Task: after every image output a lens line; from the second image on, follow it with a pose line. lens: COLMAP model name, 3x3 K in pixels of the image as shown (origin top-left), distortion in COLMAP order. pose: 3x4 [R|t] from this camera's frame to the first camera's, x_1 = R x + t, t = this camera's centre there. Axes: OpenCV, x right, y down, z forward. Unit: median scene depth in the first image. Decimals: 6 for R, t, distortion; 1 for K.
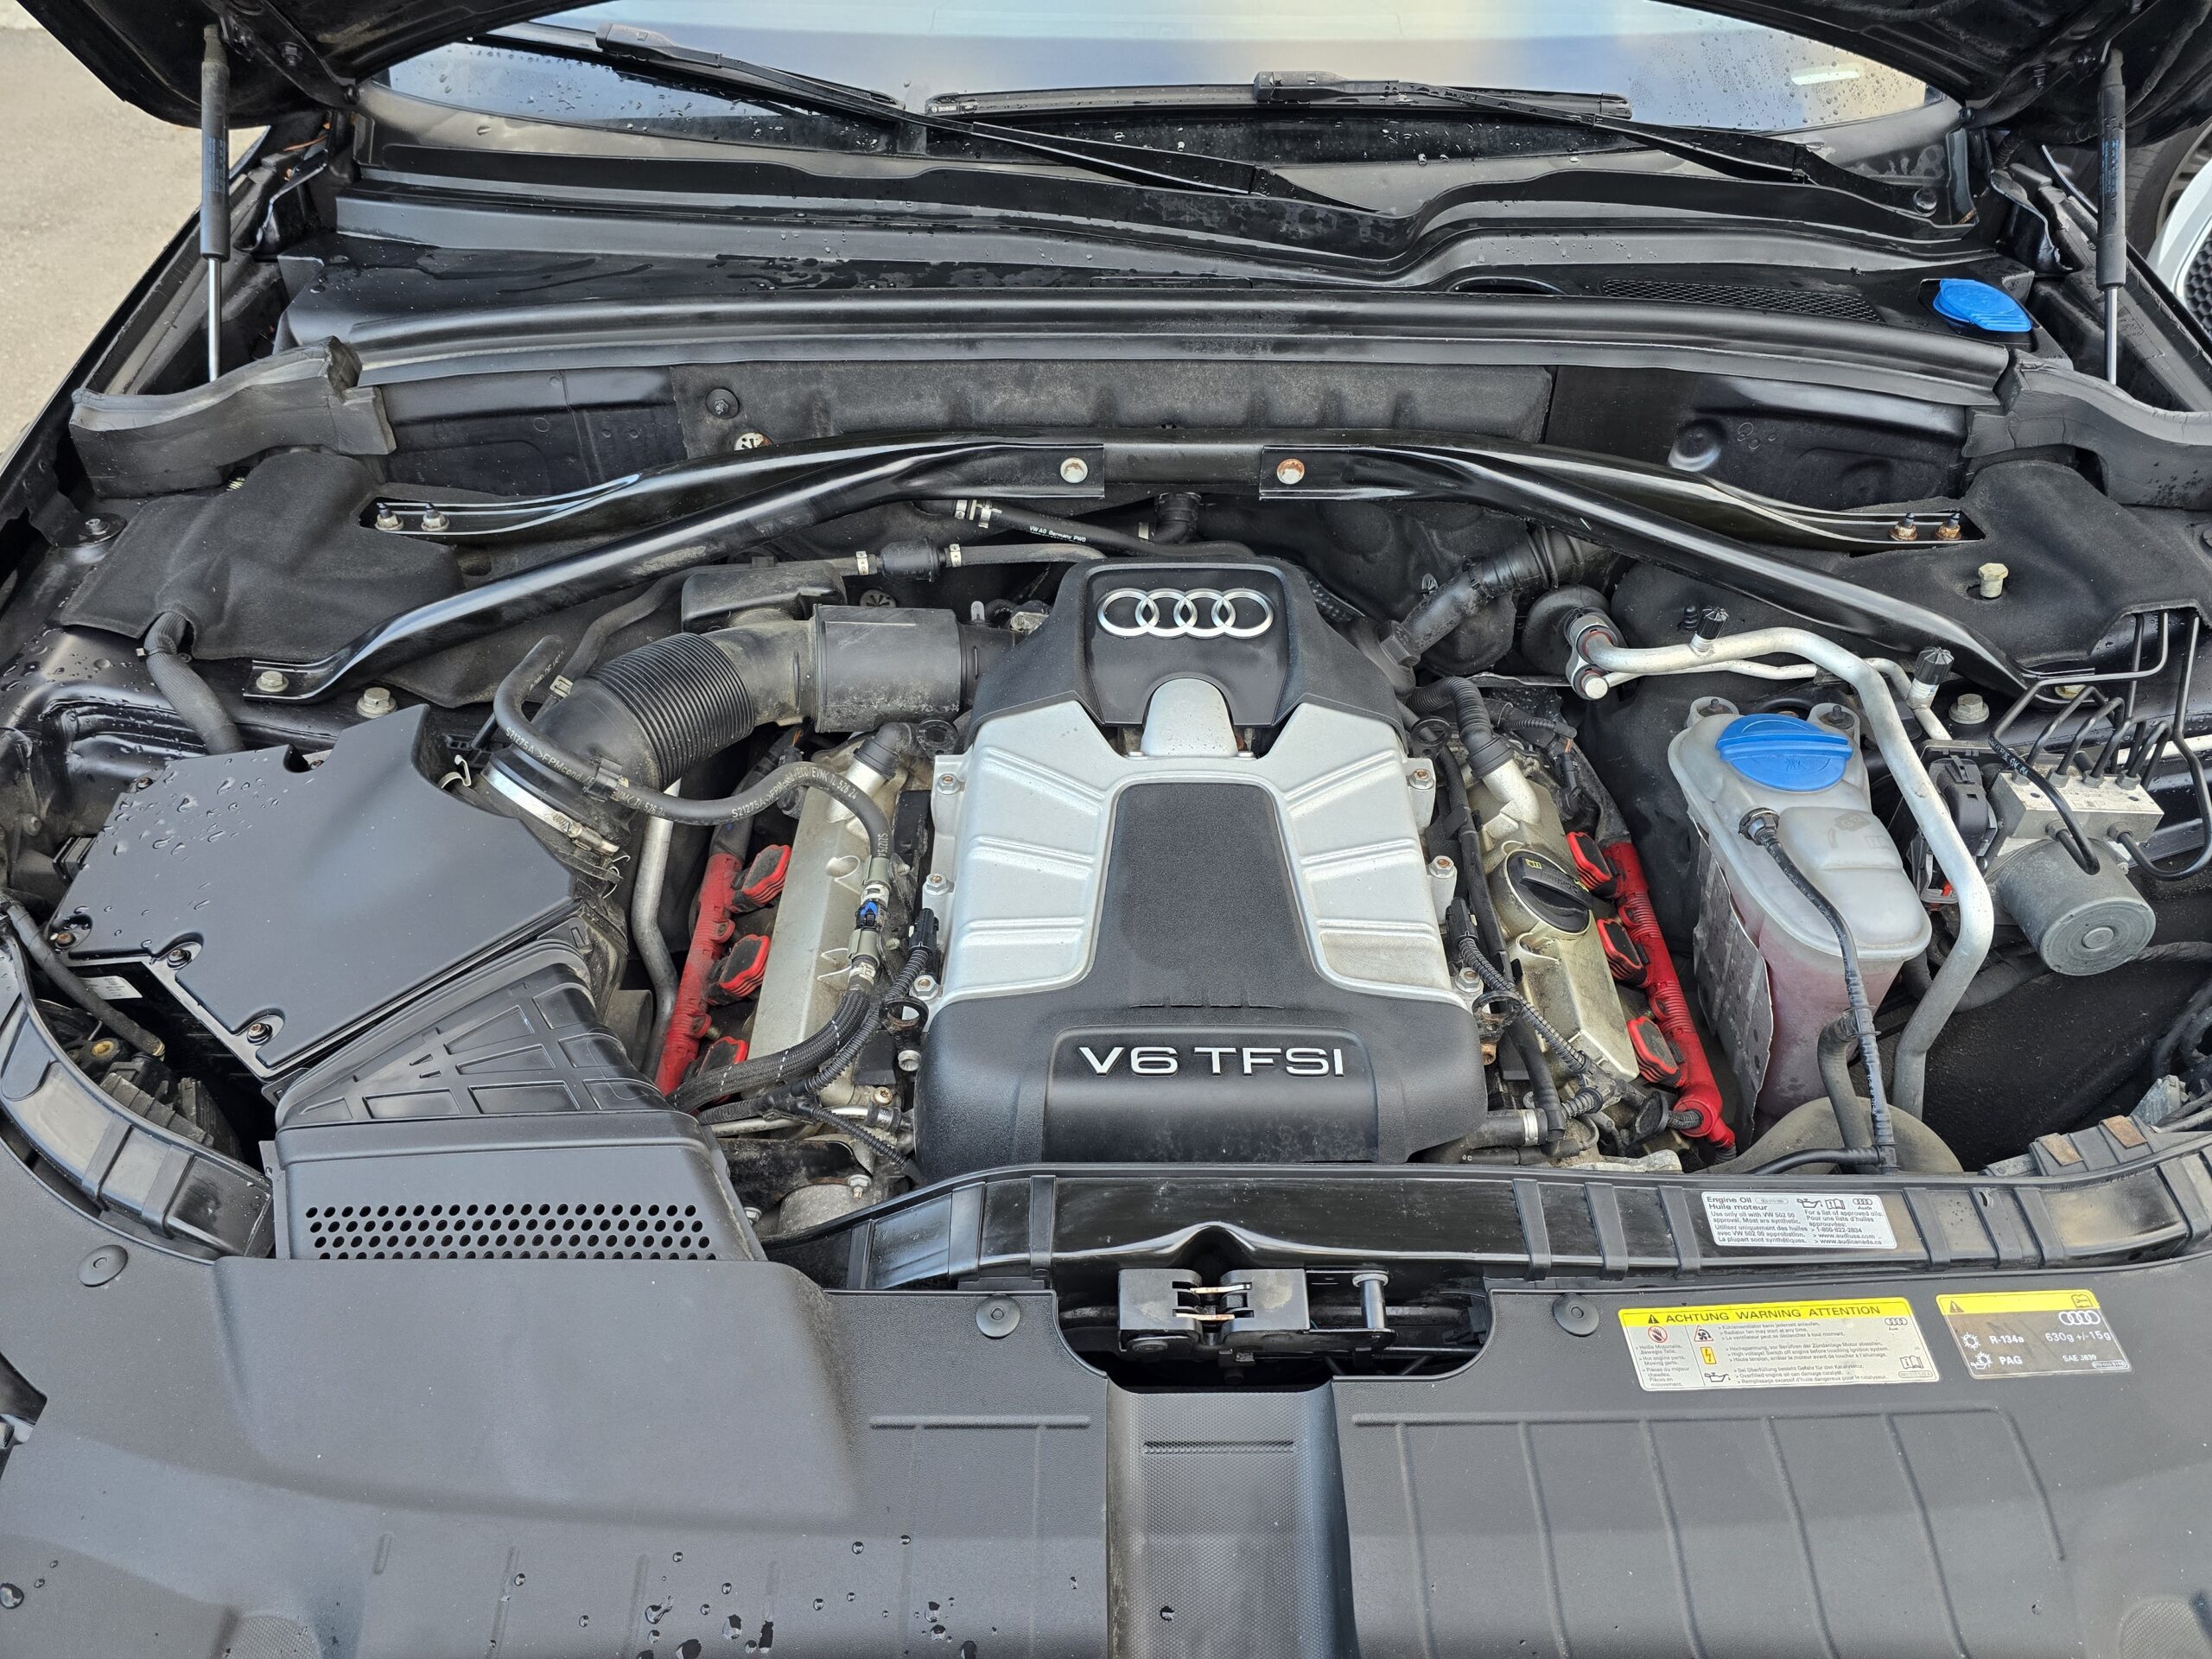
lens RADIAL K [[1536.5, 0, 1094.5], [0, 1536.5, 839.2], [0, 0, 1]] dist [0.071982, -0.076386]
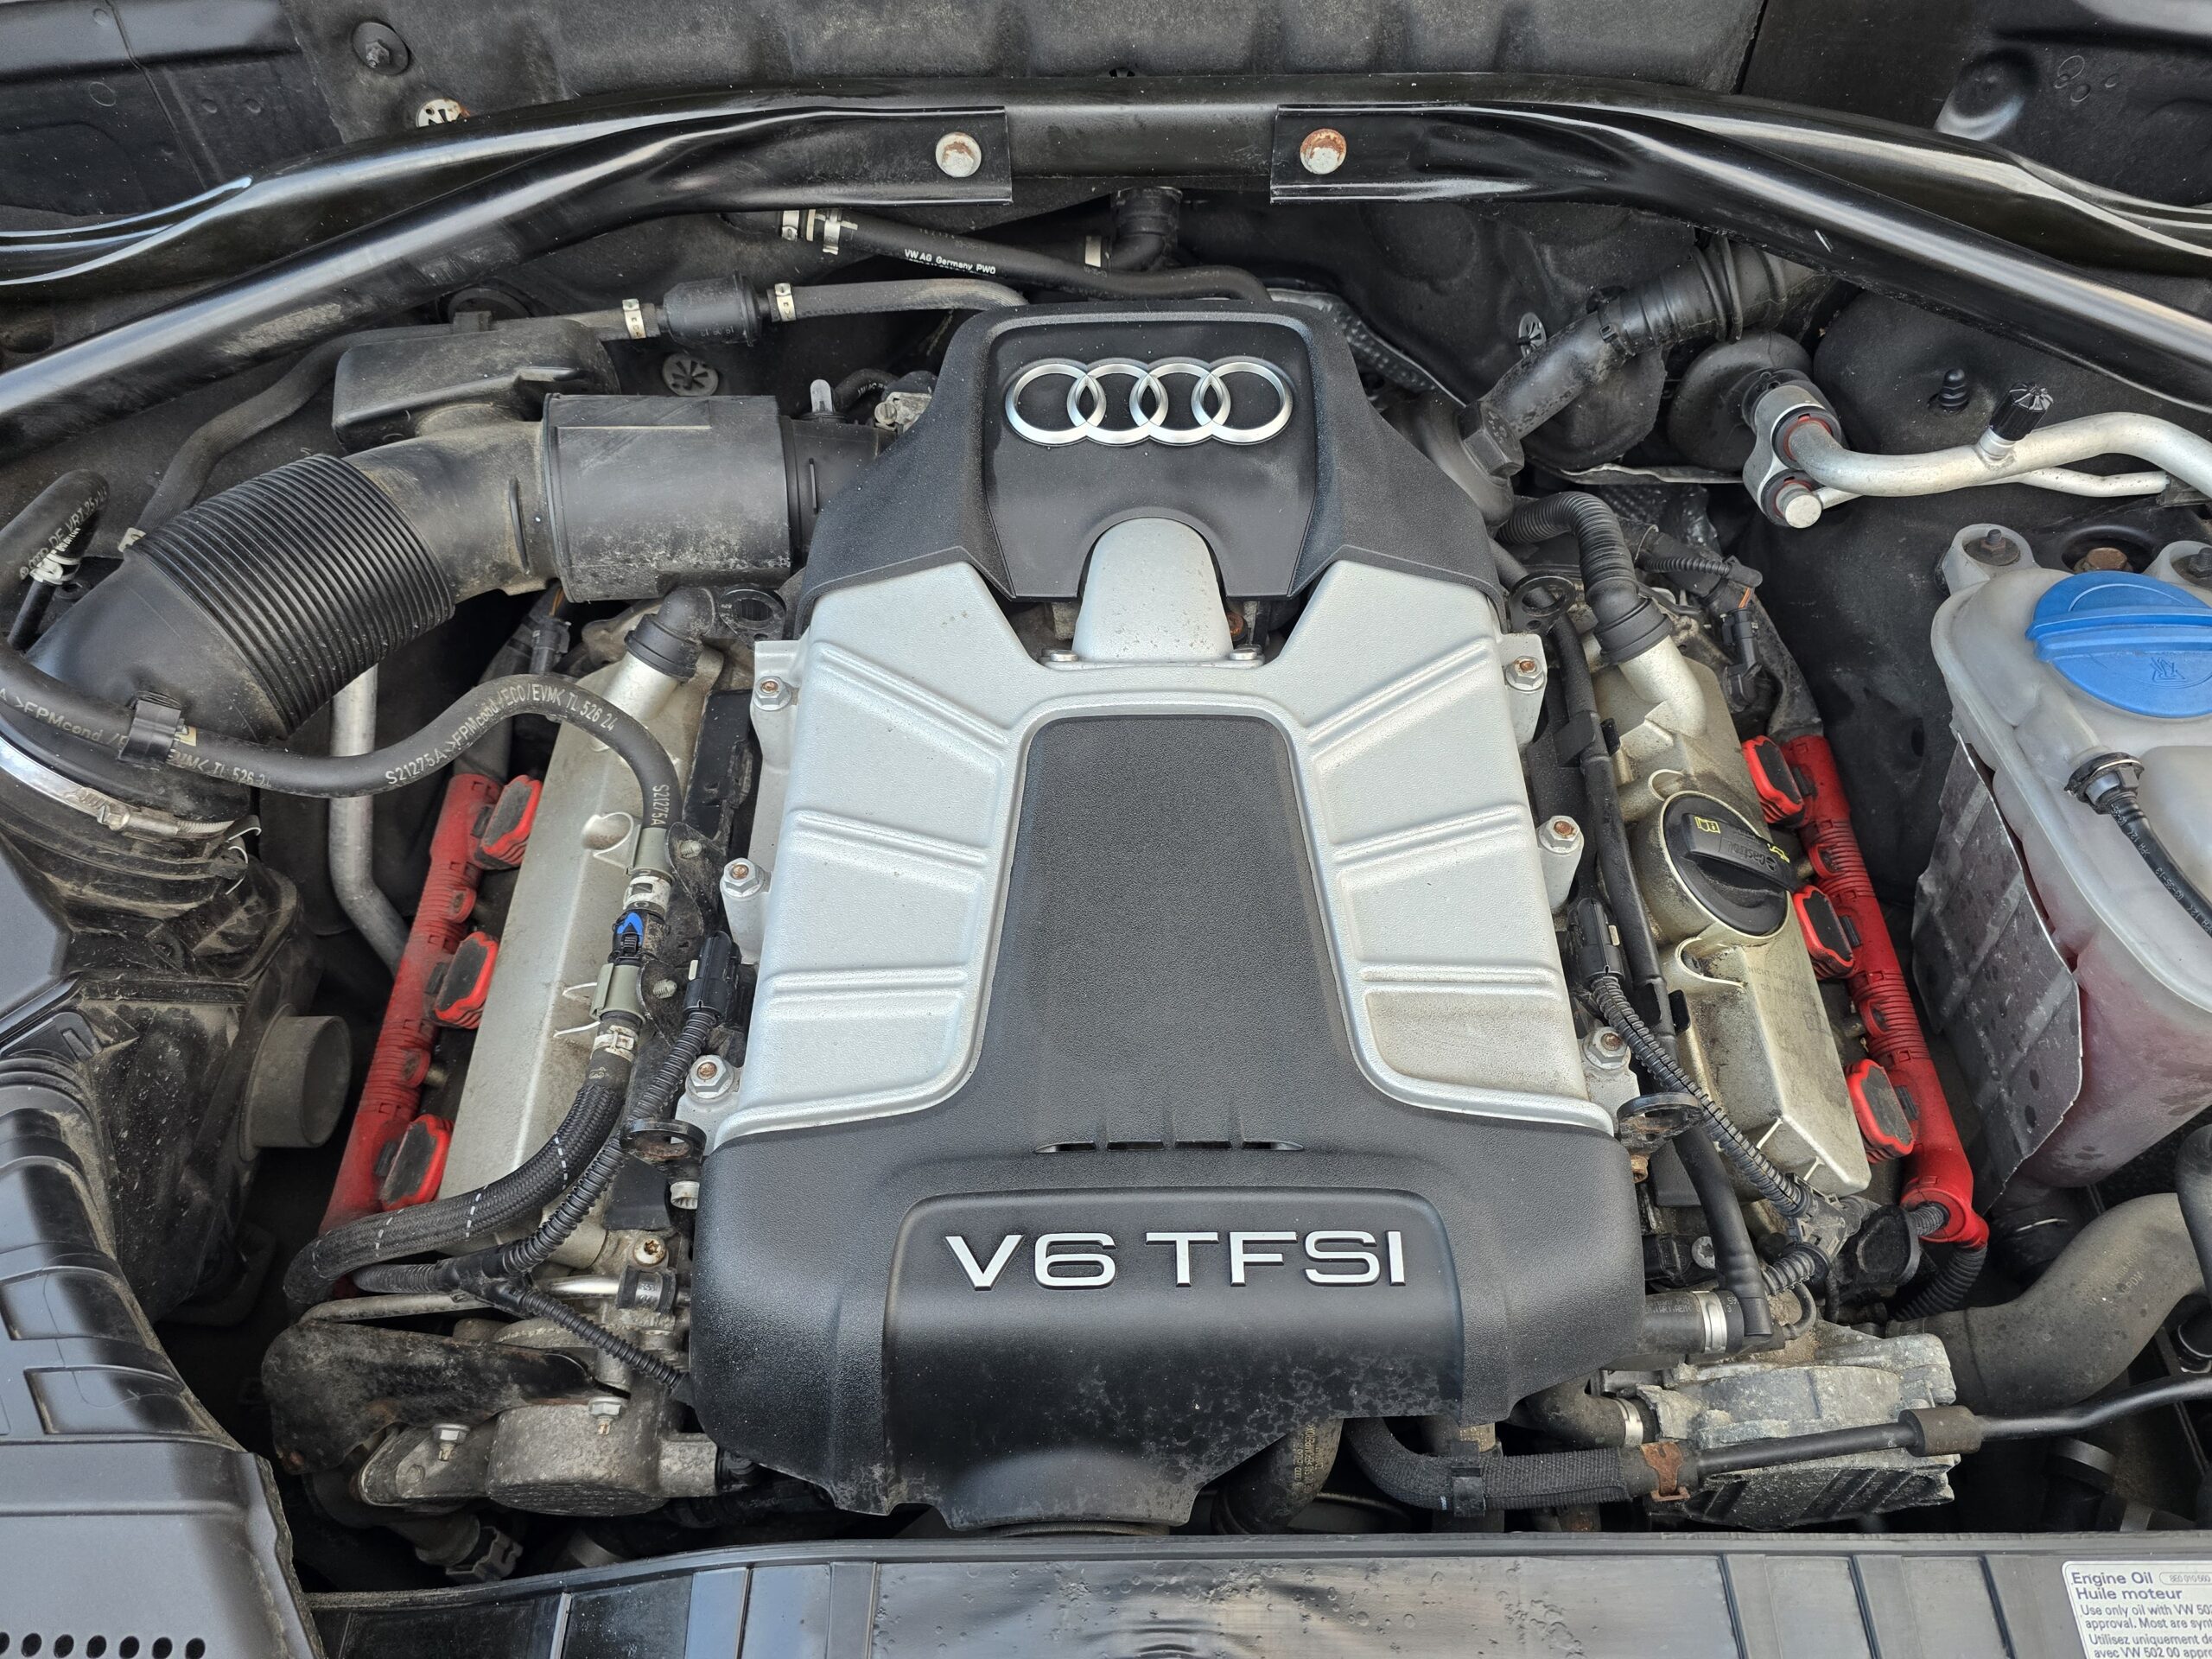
lens RADIAL K [[1490.5, 0, 1106.0], [0, 1490.5, 829.5], [0, 0, 1]] dist [0.021056, -0.020913]
pose [[0.999865, -0.013266, -0.009732, 0.045837], [0.014915, 0.980537, 0.195769, -0.096750], [0.006945, -0.195887, 0.980602, 0.385712]]
